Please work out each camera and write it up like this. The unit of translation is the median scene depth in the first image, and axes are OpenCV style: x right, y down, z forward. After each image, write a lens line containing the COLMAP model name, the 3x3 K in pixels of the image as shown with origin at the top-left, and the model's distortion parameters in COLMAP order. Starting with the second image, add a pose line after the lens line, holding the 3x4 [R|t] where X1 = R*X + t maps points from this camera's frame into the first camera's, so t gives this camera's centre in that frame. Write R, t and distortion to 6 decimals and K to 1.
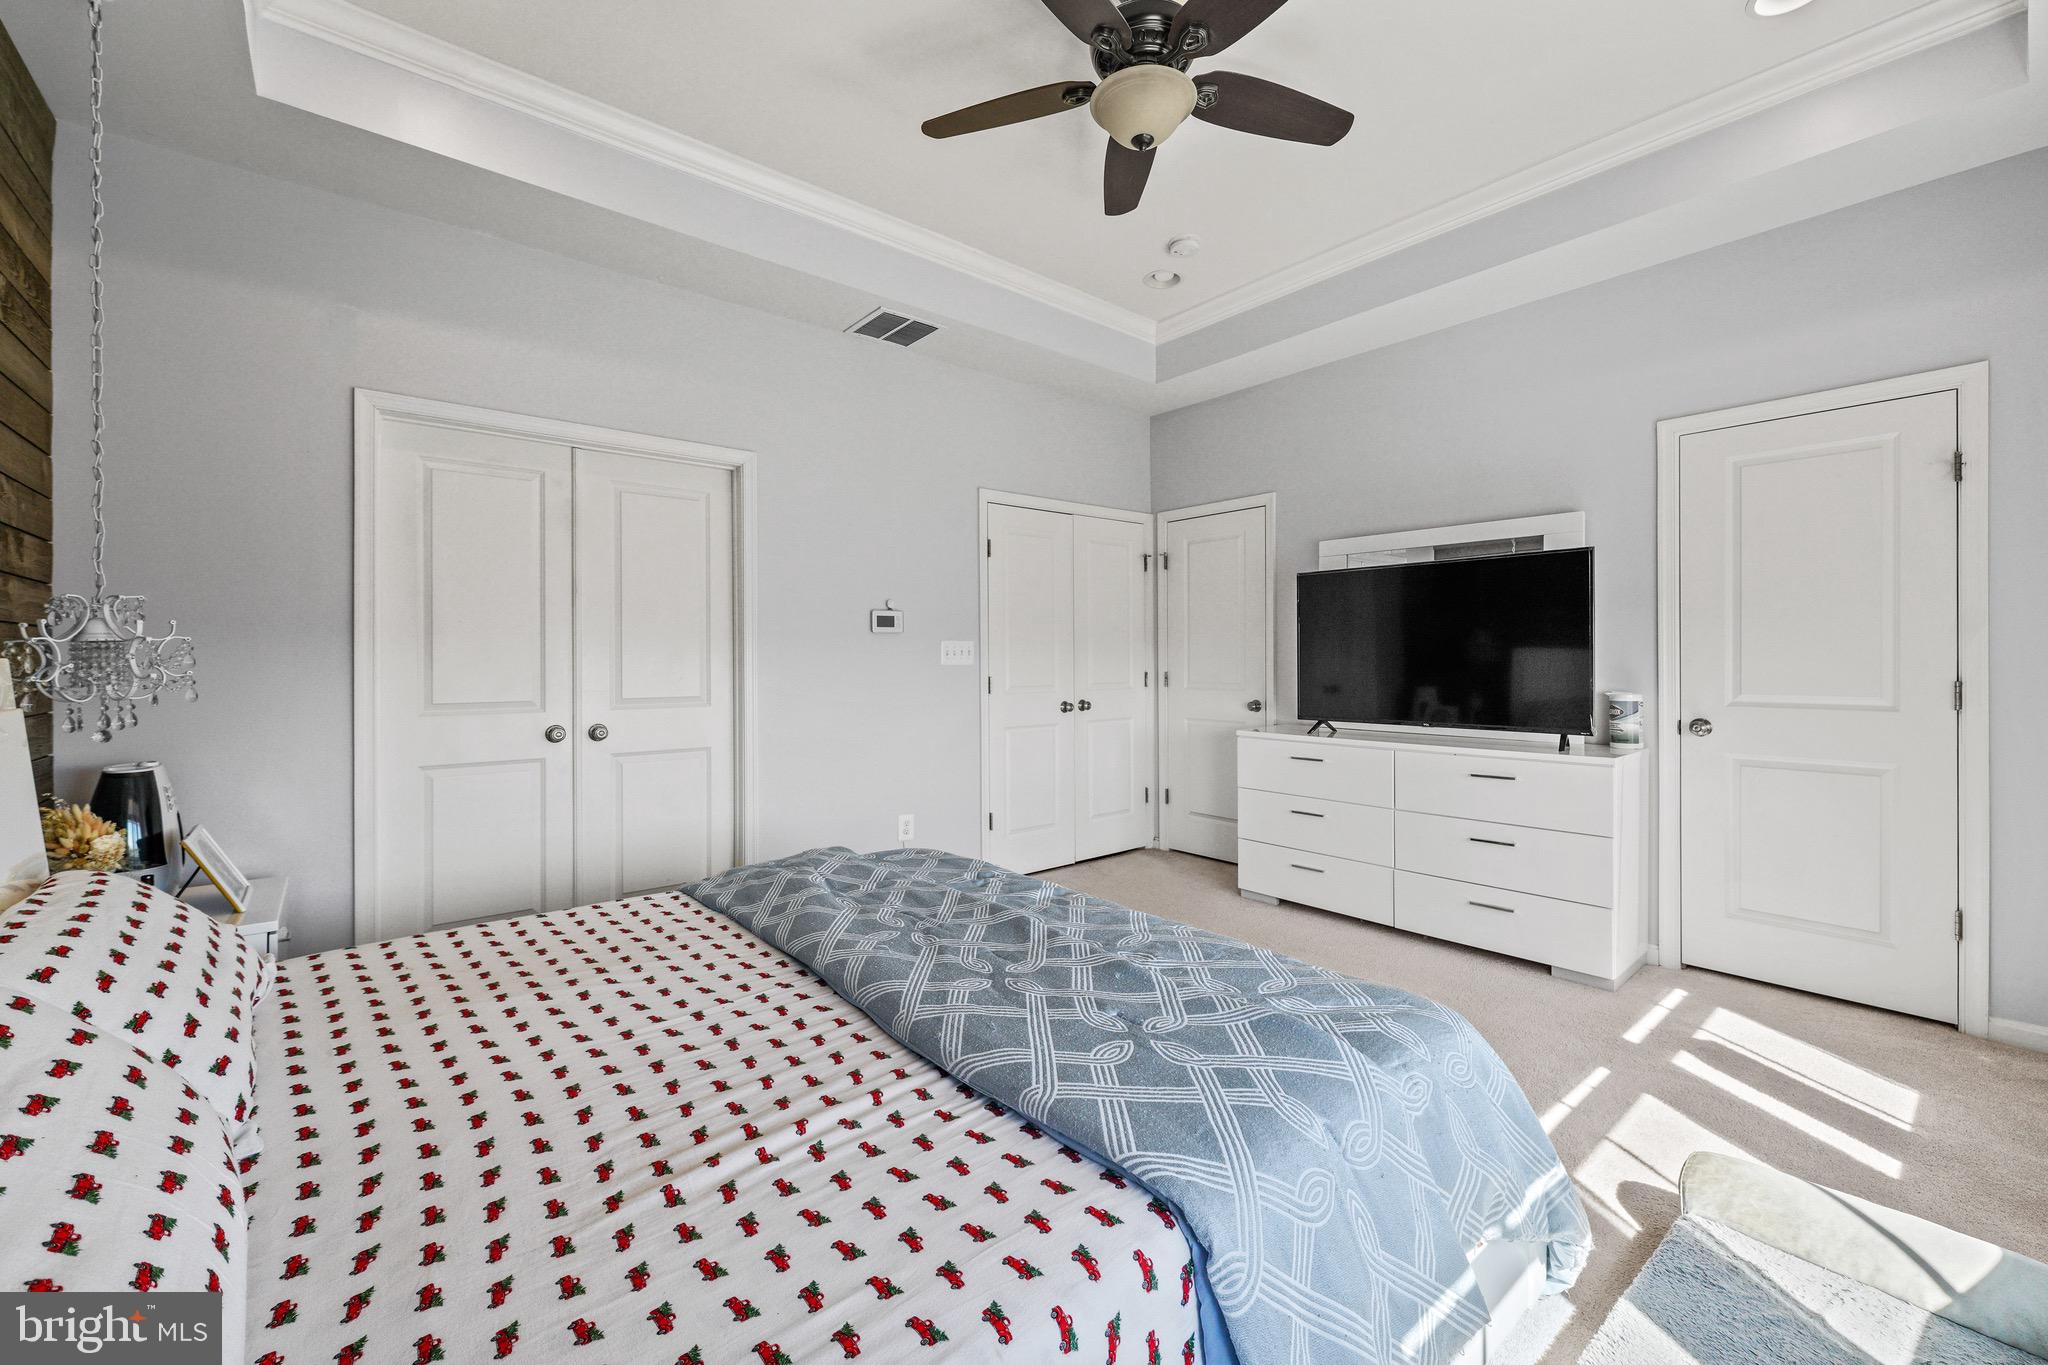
lens RADIAL K [[839.8, 0, 1031.0], [0, 839.8, 670.1], [0, 0, 1]] dist [0.000226, 0.000043]
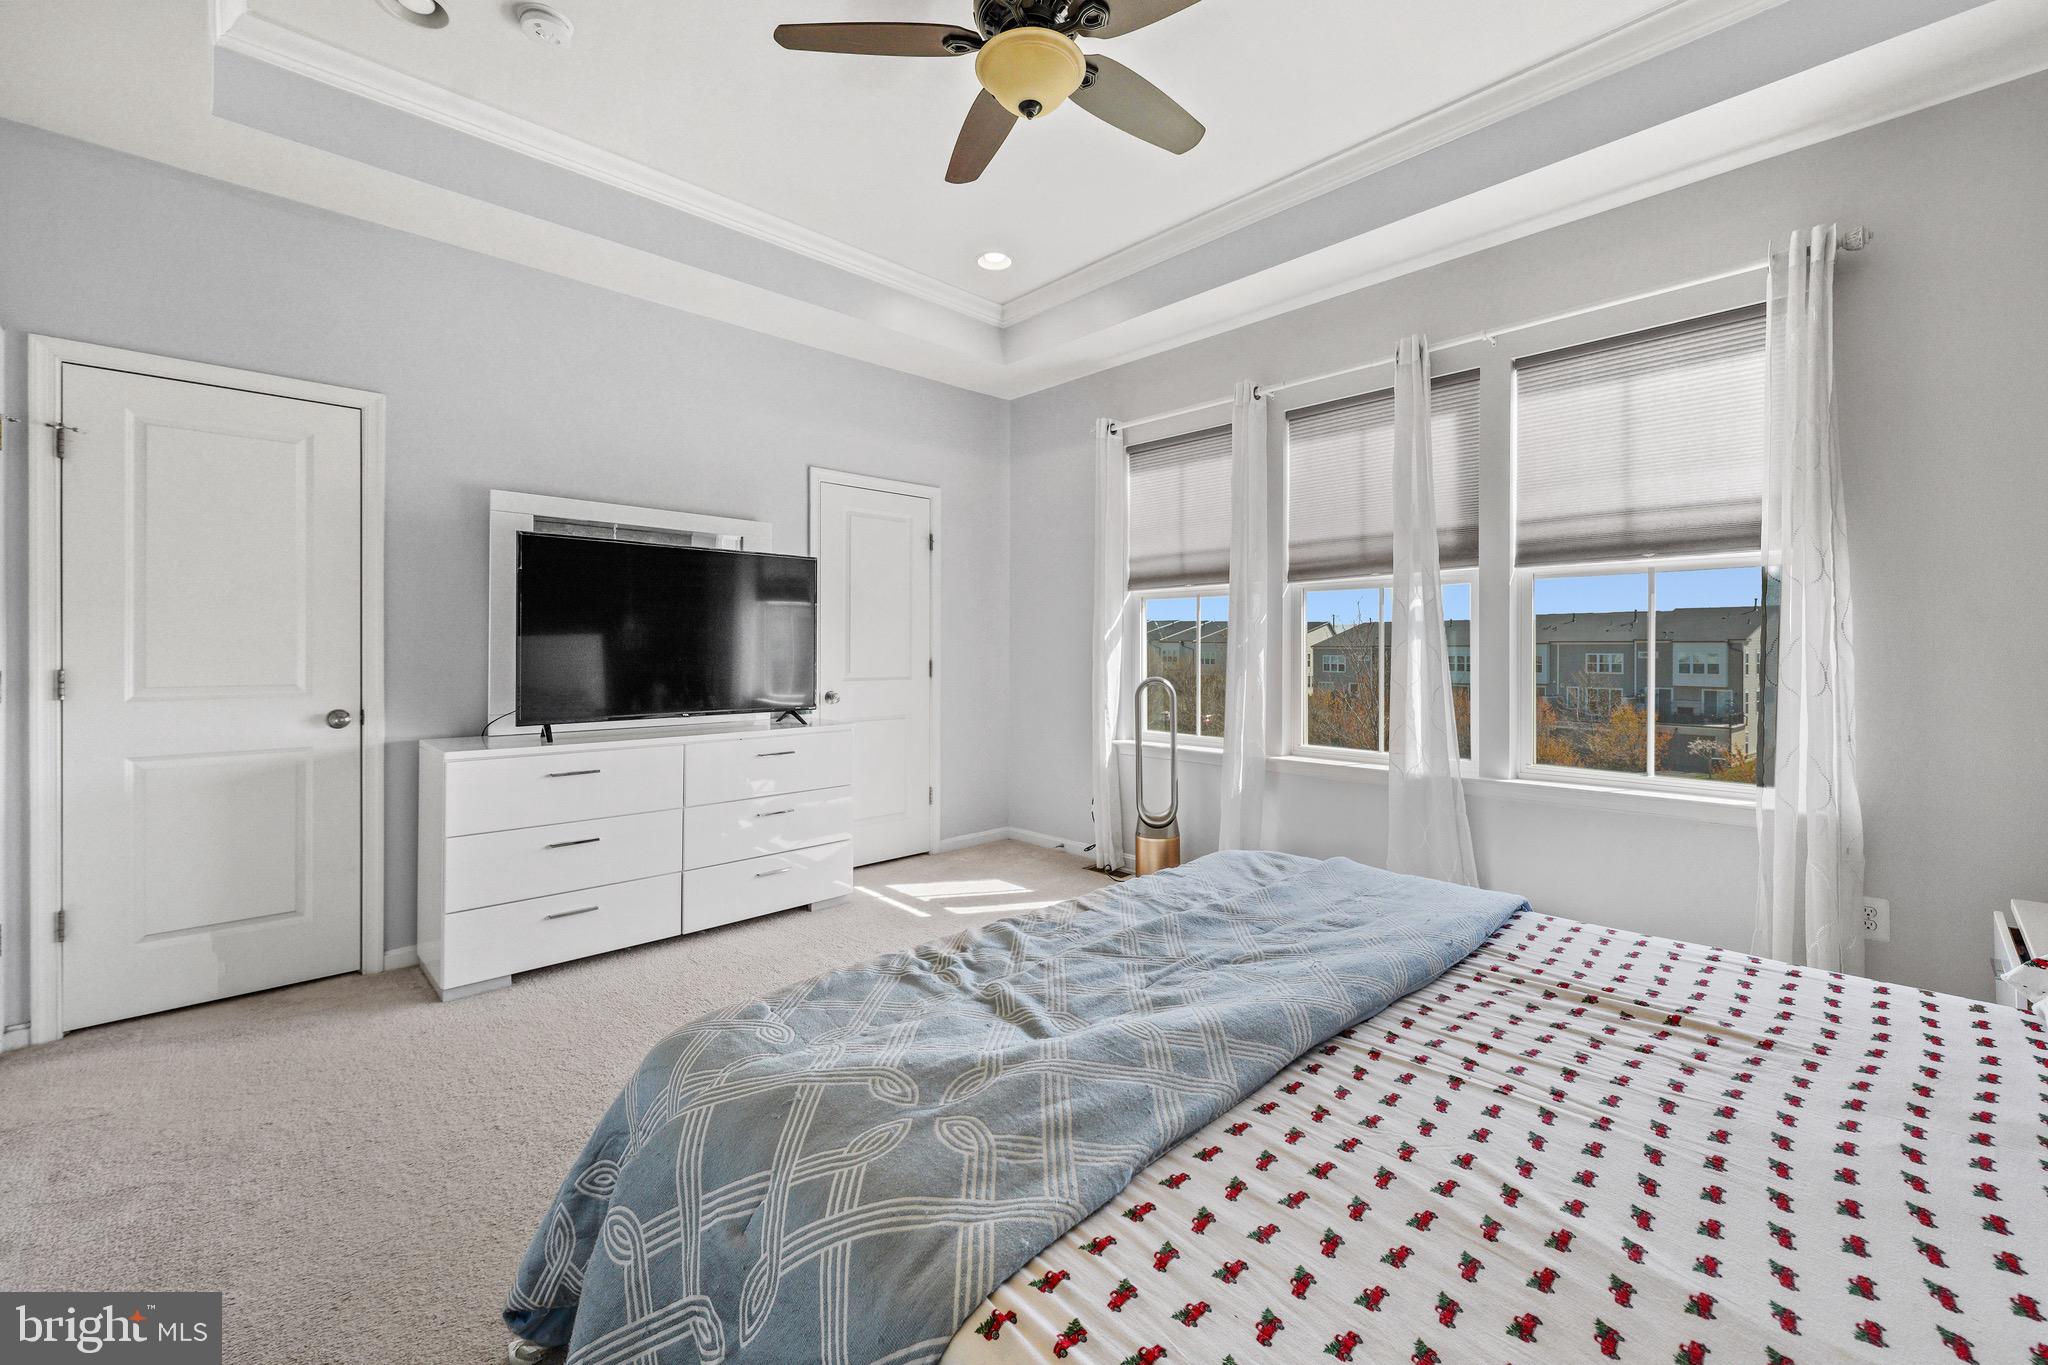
lens RADIAL K [[839.8, 0, 1031.0], [0, 839.8, 670.1], [0, 0, 1]] dist [0.000226, 0.000043]
pose [[-0.082654, -0.022355, 0.996328, -0.448225], [0.008888, 0.999692, 0.023168, -0.004727], [-0.996539, 0.010771, -0.082430, 0.590267]]
